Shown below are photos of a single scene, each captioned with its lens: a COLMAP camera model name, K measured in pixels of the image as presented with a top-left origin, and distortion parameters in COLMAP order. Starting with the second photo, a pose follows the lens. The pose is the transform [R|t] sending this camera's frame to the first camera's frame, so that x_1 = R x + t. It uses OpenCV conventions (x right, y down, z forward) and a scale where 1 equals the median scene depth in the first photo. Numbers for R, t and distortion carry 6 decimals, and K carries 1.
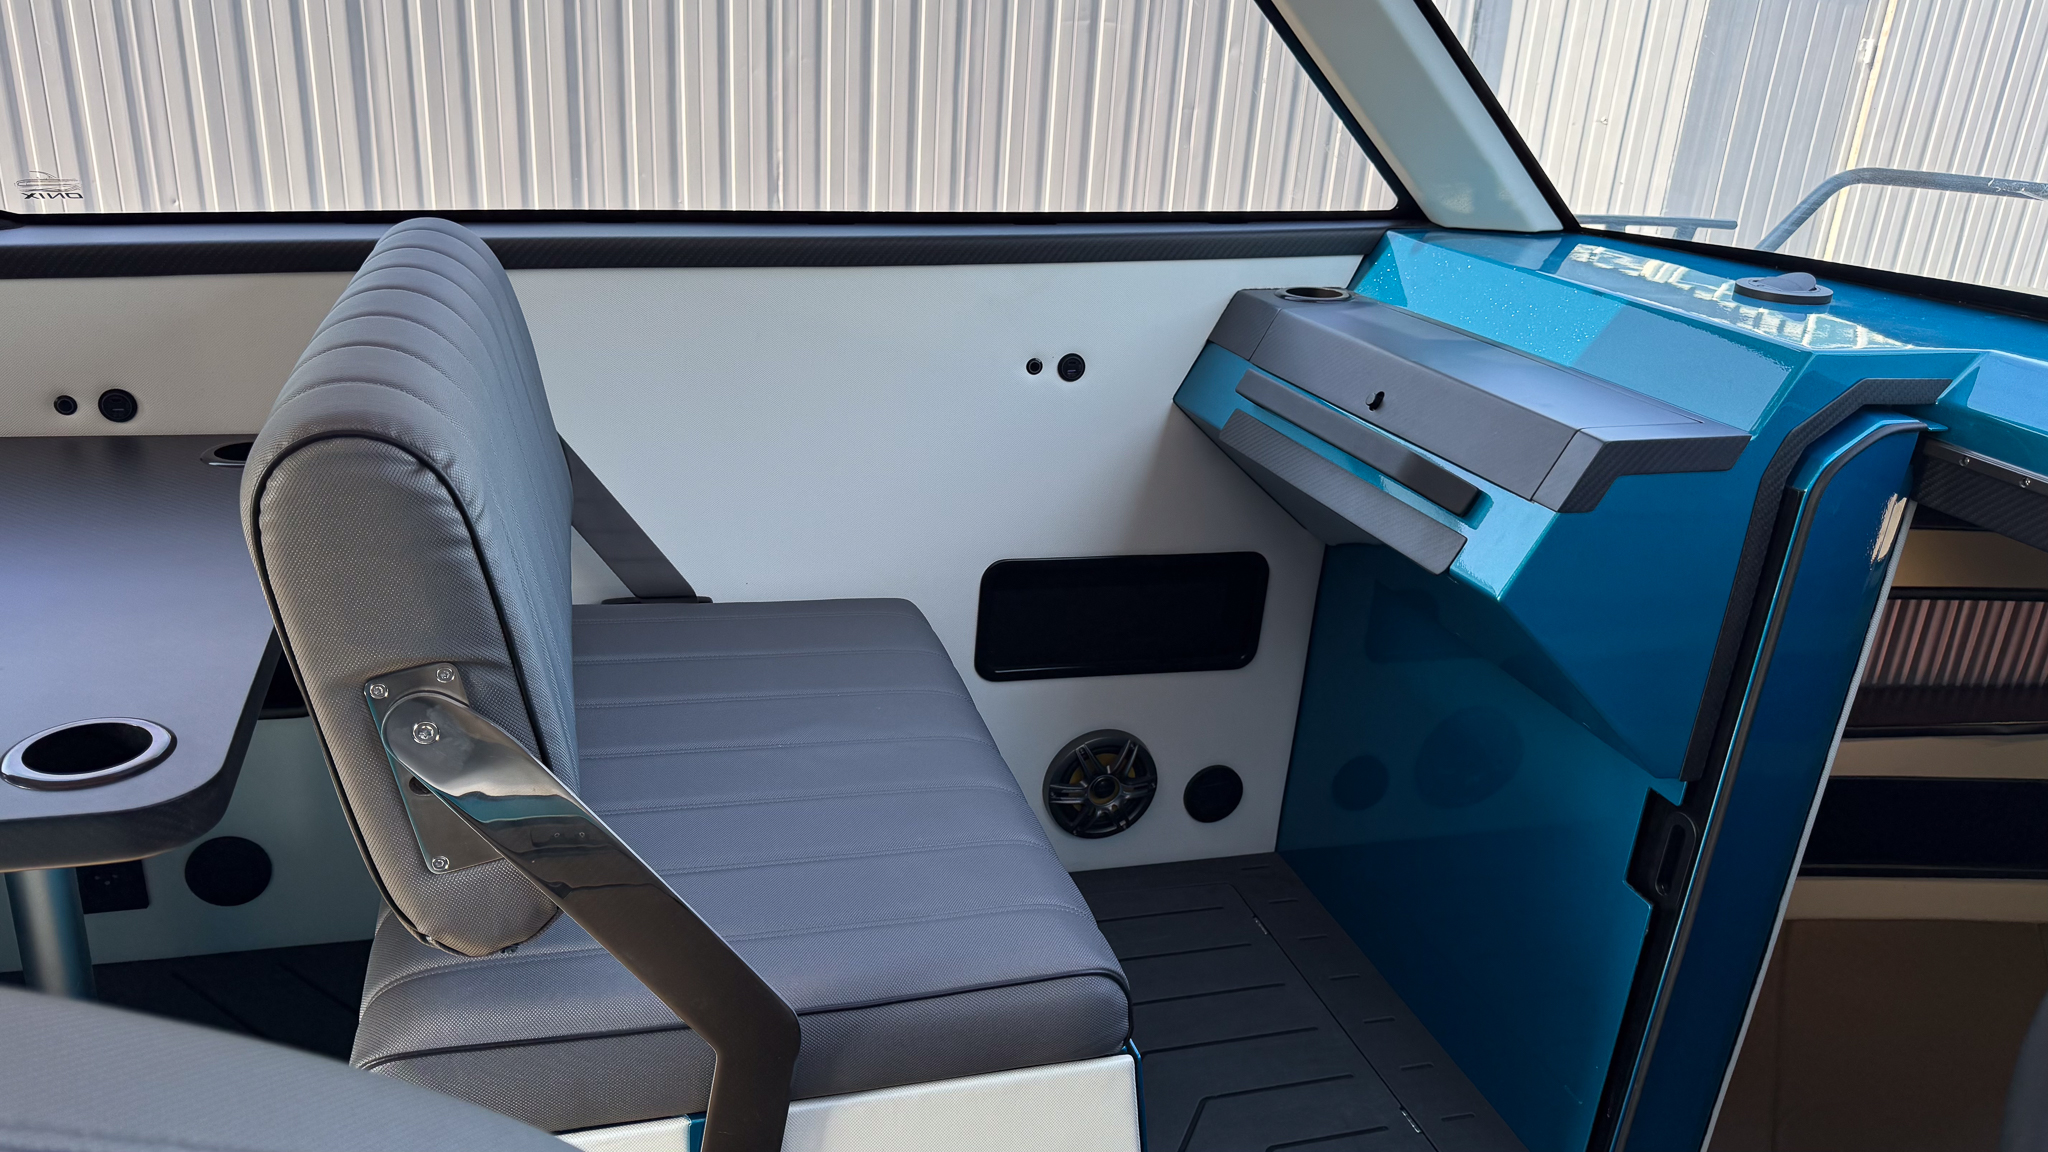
lens RADIAL K [[1485.0, 0, 1026.9], [0, 1485.0, 581.0], [0, 0, 1]] dist [0.028724, -0.026607]
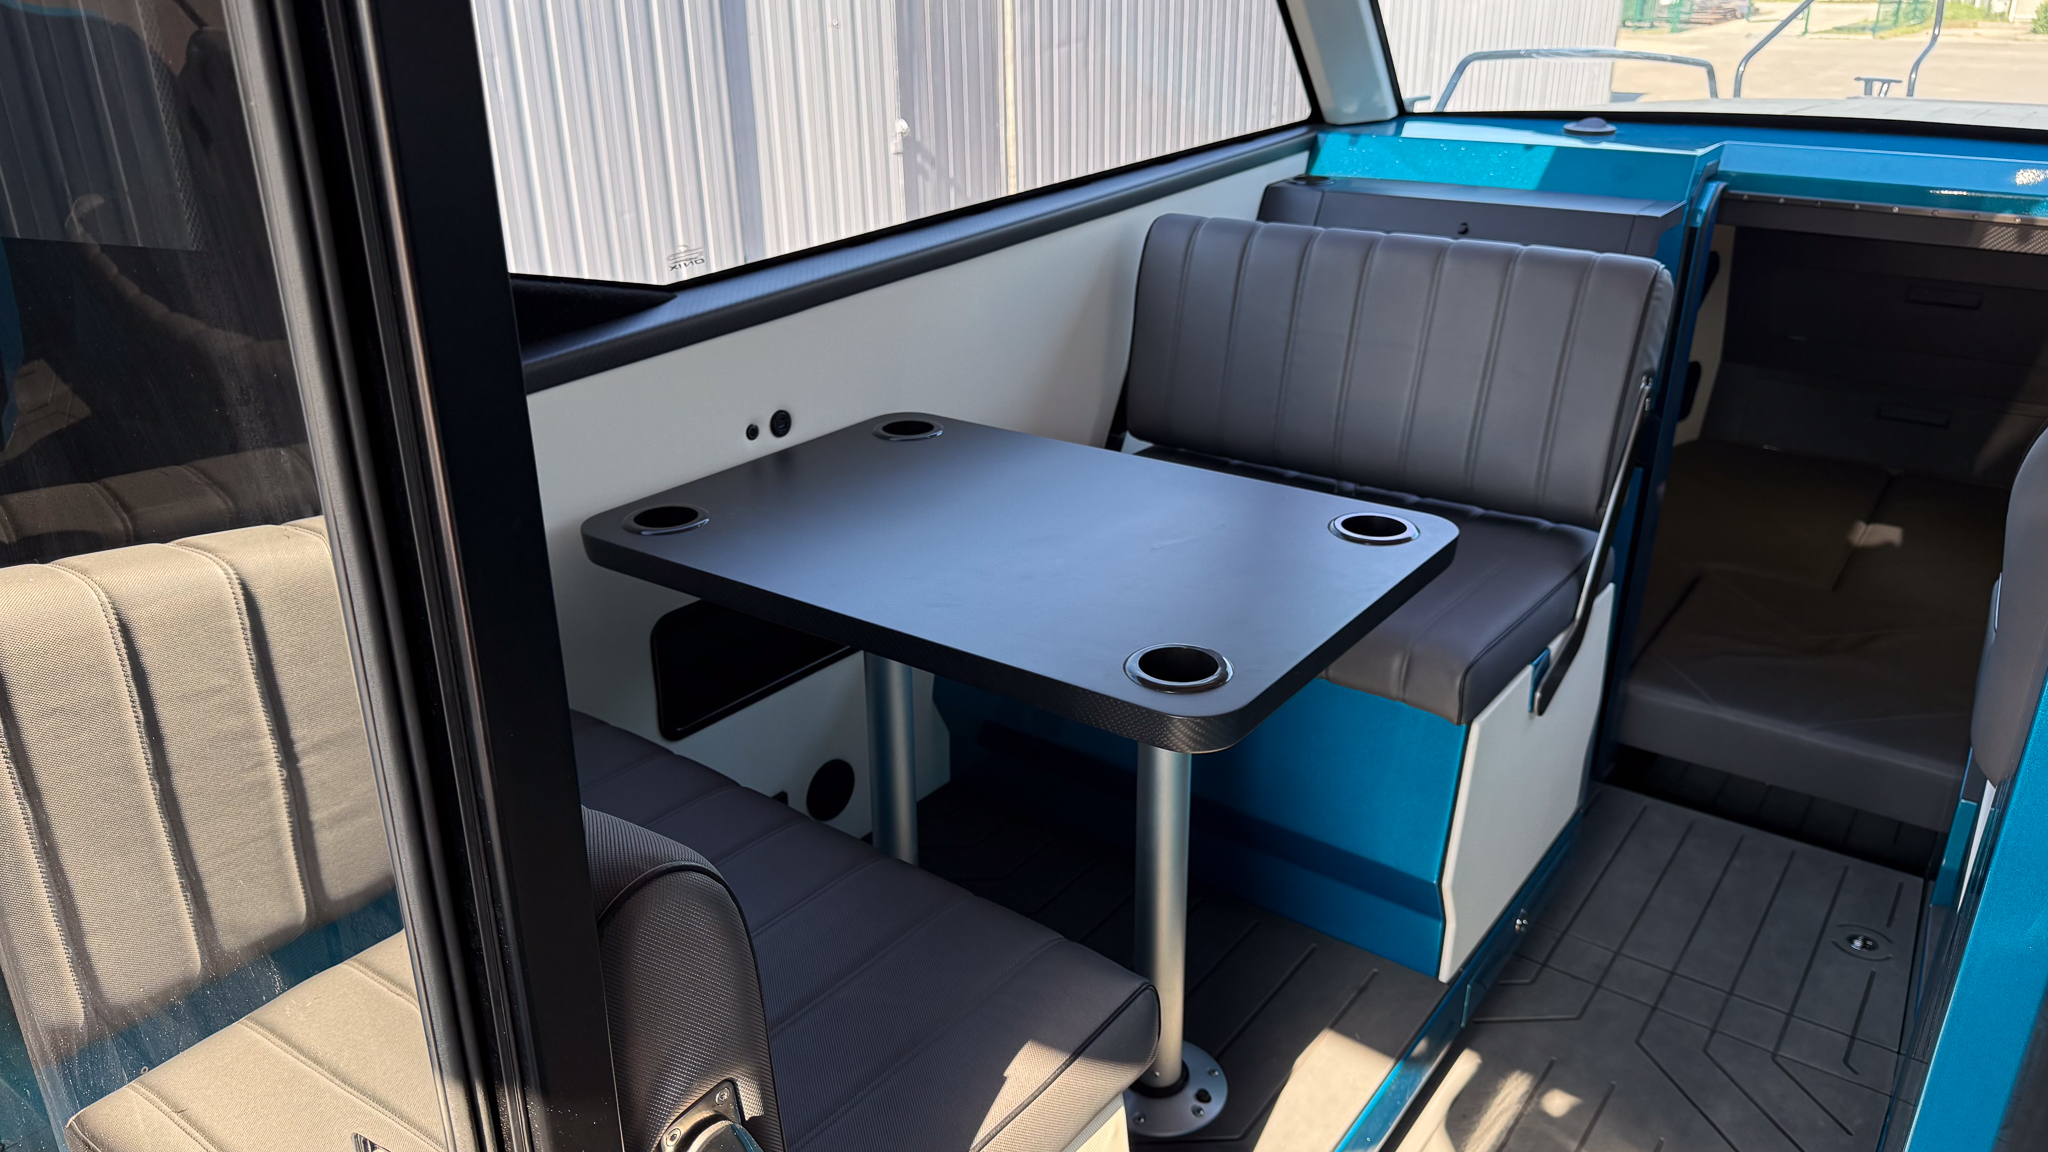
lens RADIAL K [[1485.0, 0, 1033.6], [0, 1485.0, 582.1], [0, 0, 1]] dist [0.028724, -0.026607]
pose [[0.800935, -0.300597, 0.517827, -0.915695], [0.267703, 0.953369, 0.139365, -0.089108], [-0.535573, 0.027001, 0.844057, -0.108107]]
